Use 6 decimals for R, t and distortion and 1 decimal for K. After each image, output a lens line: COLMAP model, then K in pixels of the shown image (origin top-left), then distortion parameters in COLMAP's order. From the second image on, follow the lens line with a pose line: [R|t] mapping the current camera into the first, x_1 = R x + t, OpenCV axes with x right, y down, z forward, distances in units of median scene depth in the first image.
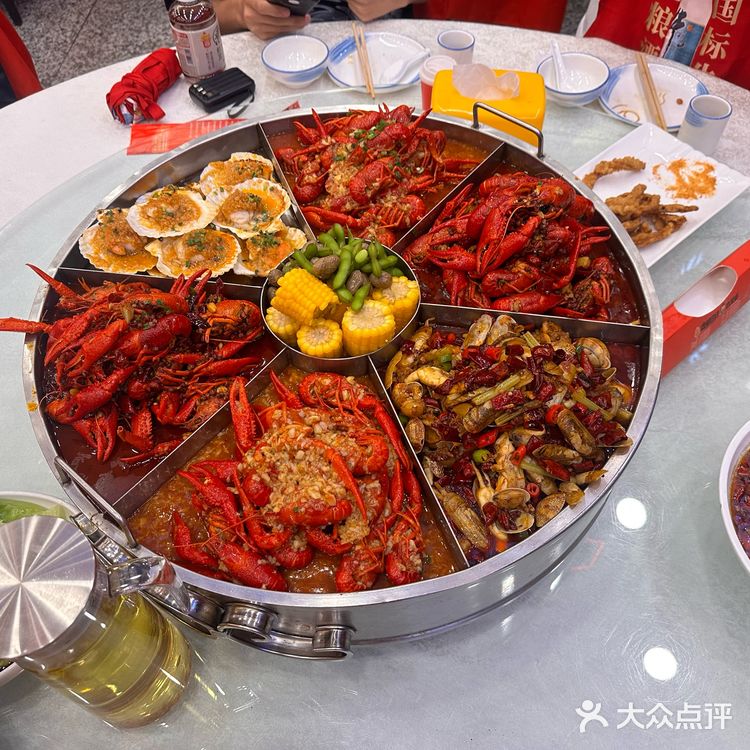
lens RADIAL K [[686.1, 0, 374.2], [0, 686.1, 372.2], [0, 0, 1]] dist [-0.010132, 0.000000]
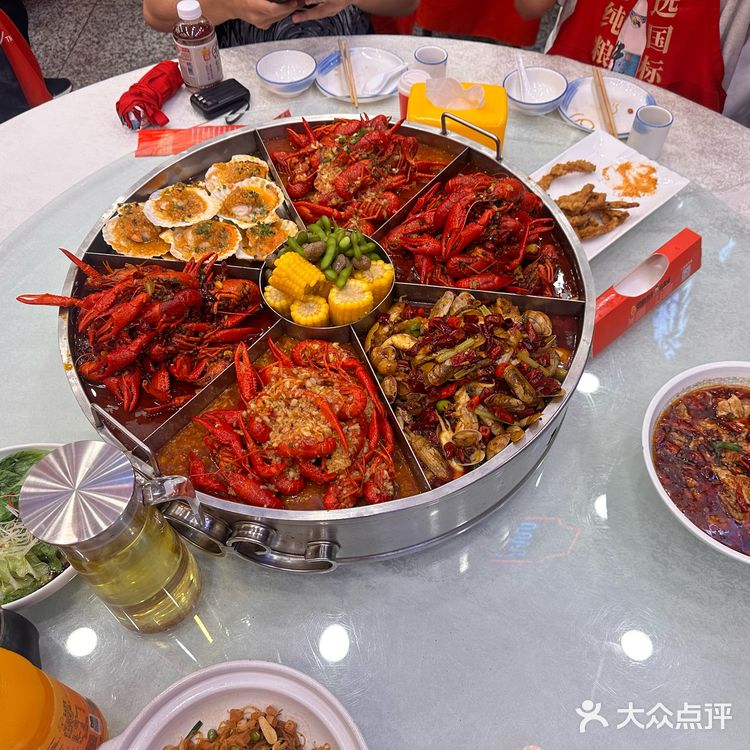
lens RADIAL K [[686.1, 0, 375.7], [0, 686.1, 378.0], [0, 0, 1]] dist [-0.010132, 0.000000]
pose [[0.999805, -0.002298, 0.019609, 0.011270], [0.002269, 0.999996, 0.001464, 0.063421], [-0.019612, -0.001420, 0.999807, -0.187239]]
